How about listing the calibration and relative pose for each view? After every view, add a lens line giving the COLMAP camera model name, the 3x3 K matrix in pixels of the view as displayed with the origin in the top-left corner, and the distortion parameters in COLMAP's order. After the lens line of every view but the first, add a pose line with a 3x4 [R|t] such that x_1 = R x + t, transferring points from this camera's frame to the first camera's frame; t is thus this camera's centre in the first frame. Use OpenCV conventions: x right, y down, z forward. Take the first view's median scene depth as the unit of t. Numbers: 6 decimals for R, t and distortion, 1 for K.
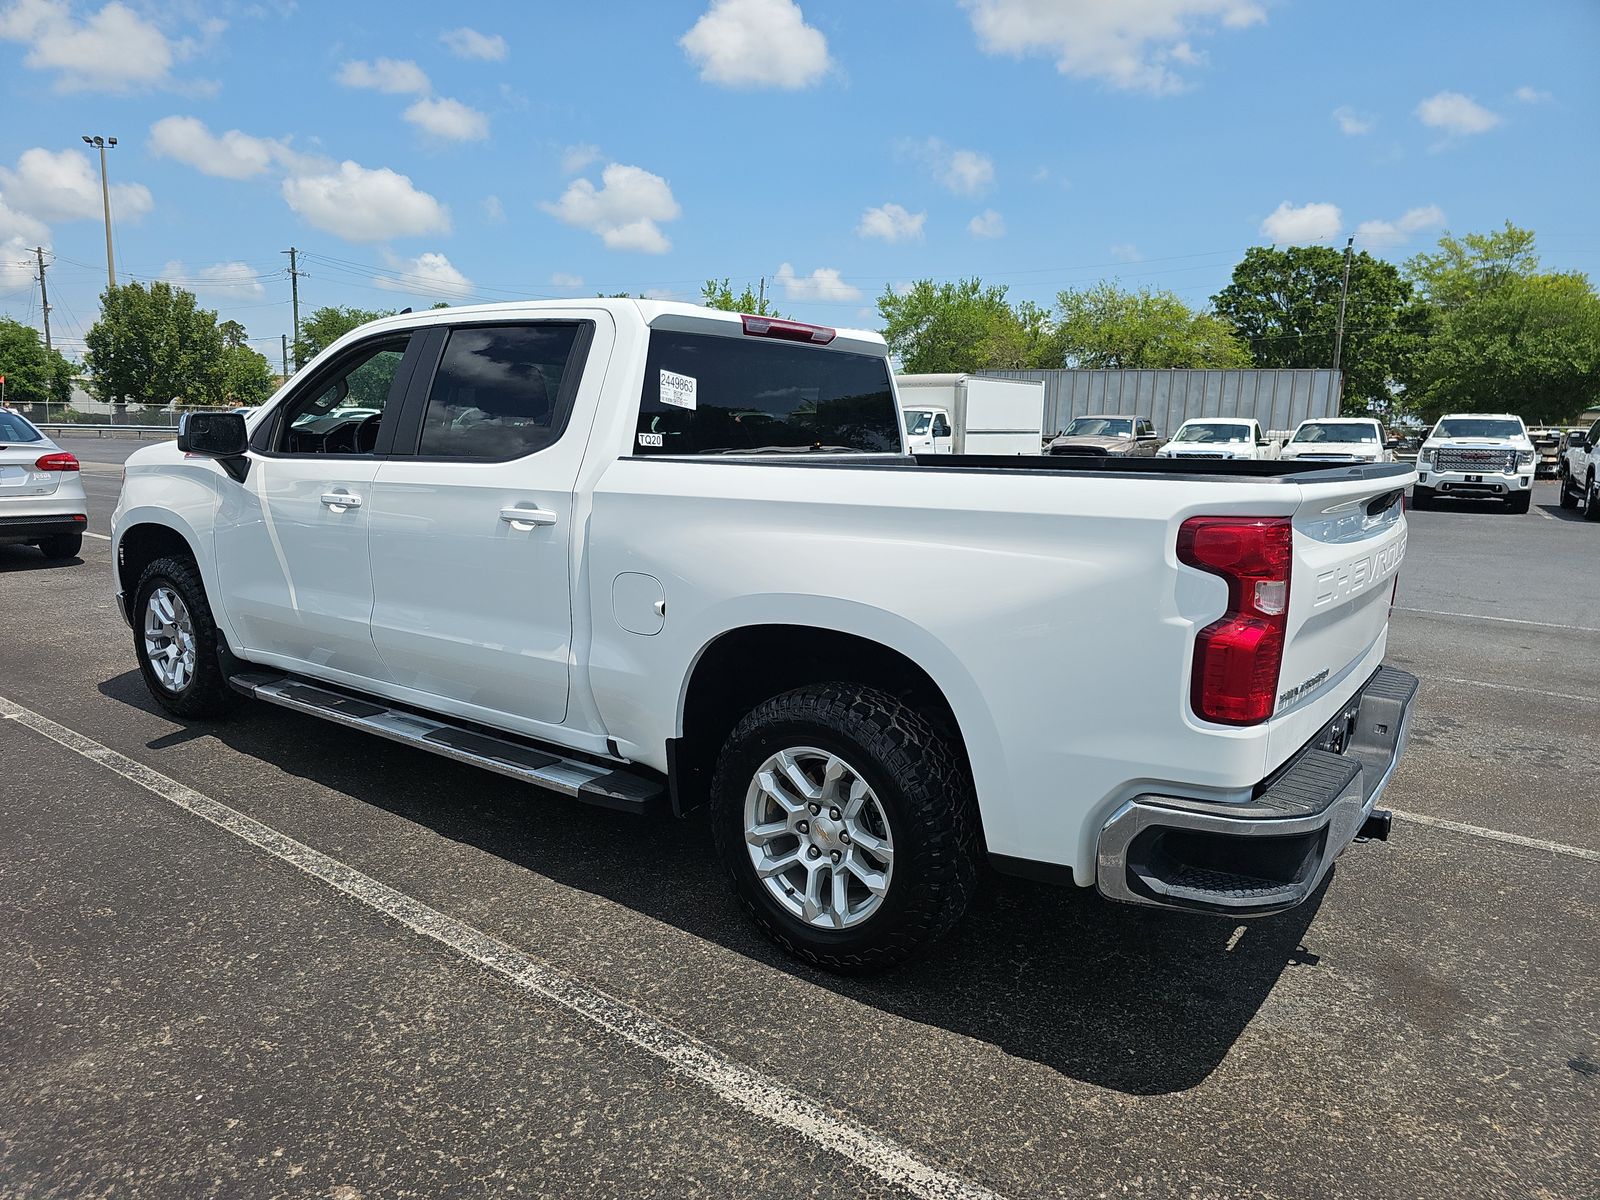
lens RADIAL K [[1082.8, 0, 800.0], [0, 1082.8, 600.0], [0, 0, 1]] dist [0.001787, -0.003514]
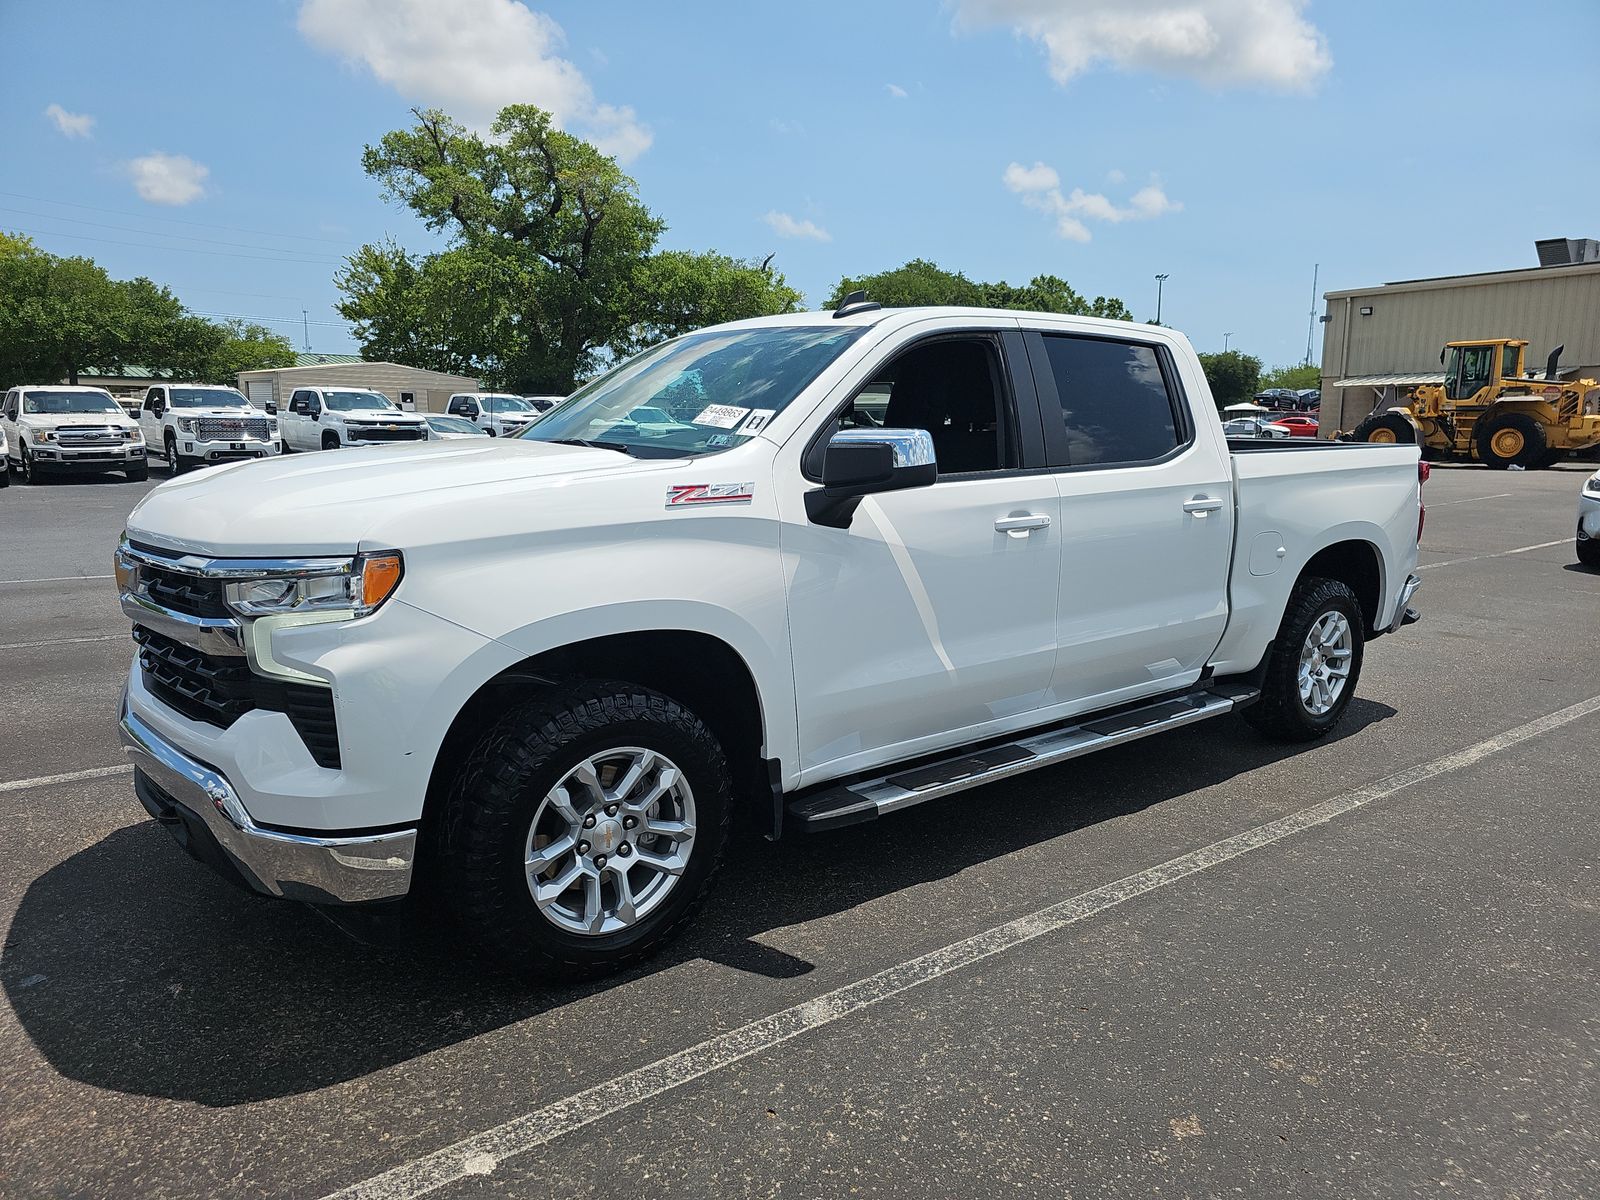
lens RADIAL K [[1064.5, 0, 804.7], [0, 1064.5, 608.8], [0, 0, 1]] dist [0.012153, -0.003169]
pose [[0.268320, -0.189641, 0.944479, -1.153783], [0.147582, 0.976950, 0.154234, -0.162158], [-0.951958, 0.098004, 0.290123, 0.816704]]
